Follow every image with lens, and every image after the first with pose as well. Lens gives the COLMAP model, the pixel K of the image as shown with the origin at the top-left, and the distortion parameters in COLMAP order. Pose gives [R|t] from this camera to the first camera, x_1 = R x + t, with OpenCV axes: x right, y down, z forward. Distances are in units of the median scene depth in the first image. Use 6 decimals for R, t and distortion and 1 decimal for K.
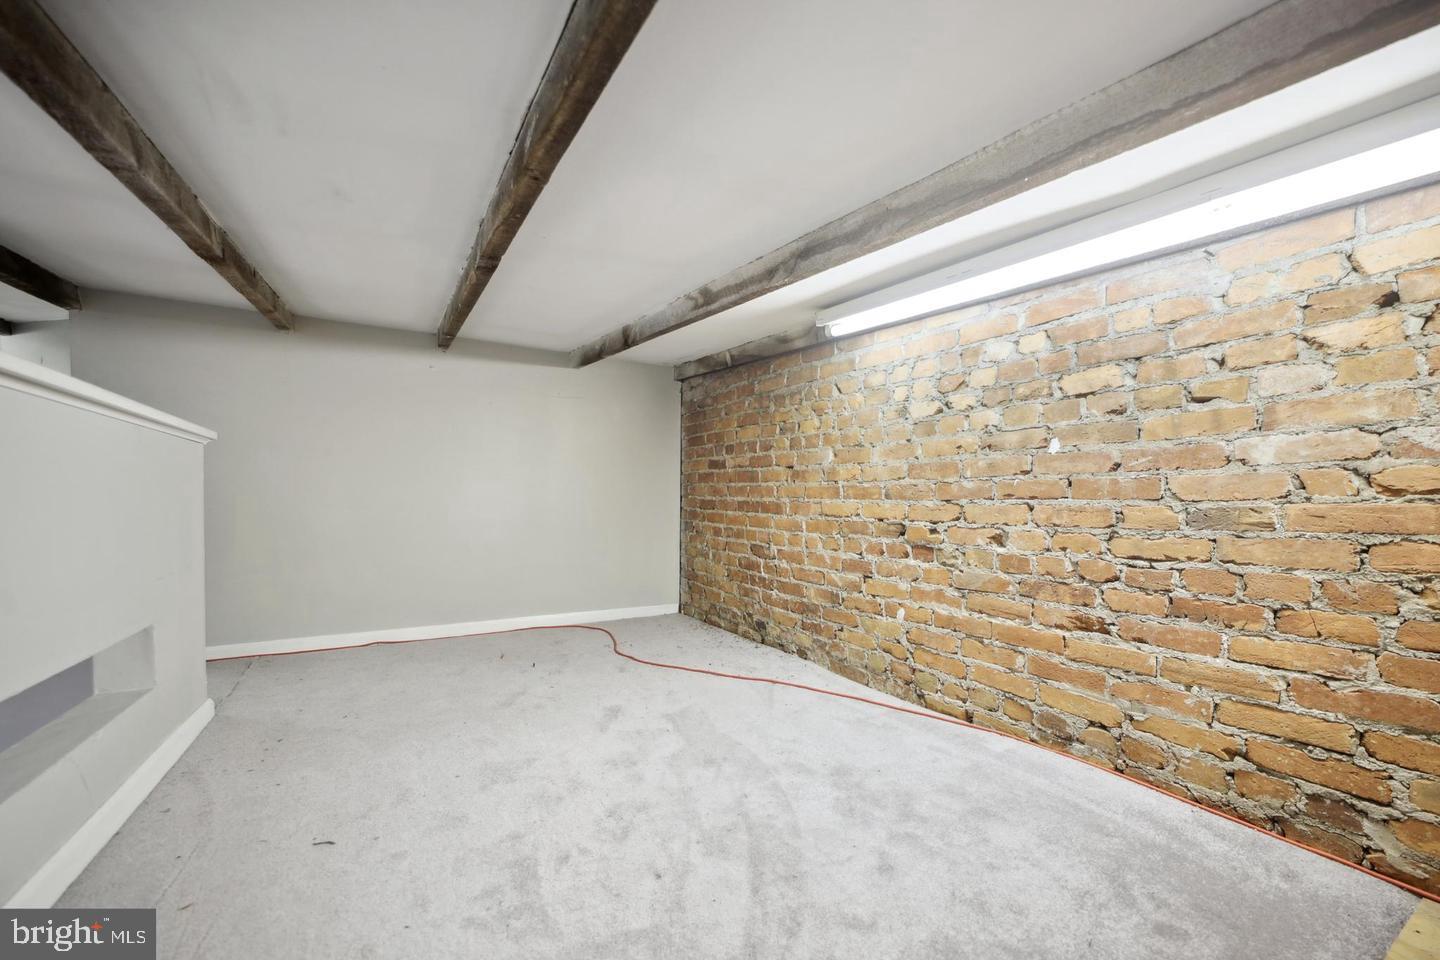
lens RADIAL K [[568.4, 0, 710.1], [0, 568.4, 513.2], [0, 0, 1]] dist [-0.024384, 0.007370]
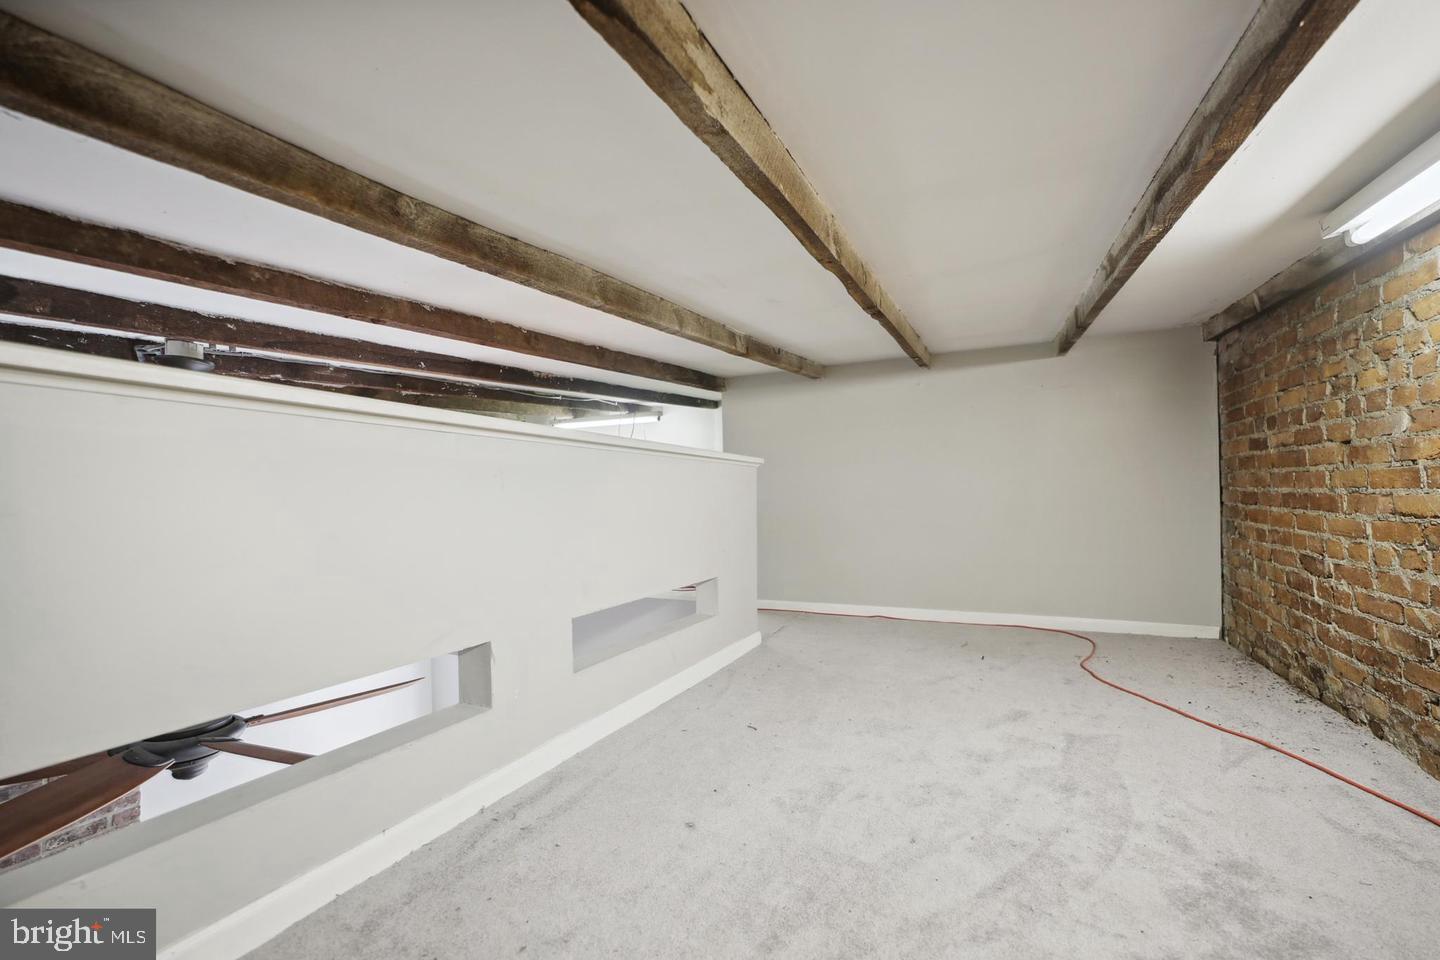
lens RADIAL K [[568.4, 0, 727.4], [0, 568.4, 482.6], [0, 0, 1]] dist [-0.024384, 0.007370]
pose [[0.566508, -0.040250, -0.823072, 0.259259], [0.003336, 0.998910, -0.046552, -0.004730], [0.824049, 0.023626, 0.566025, 0.021476]]
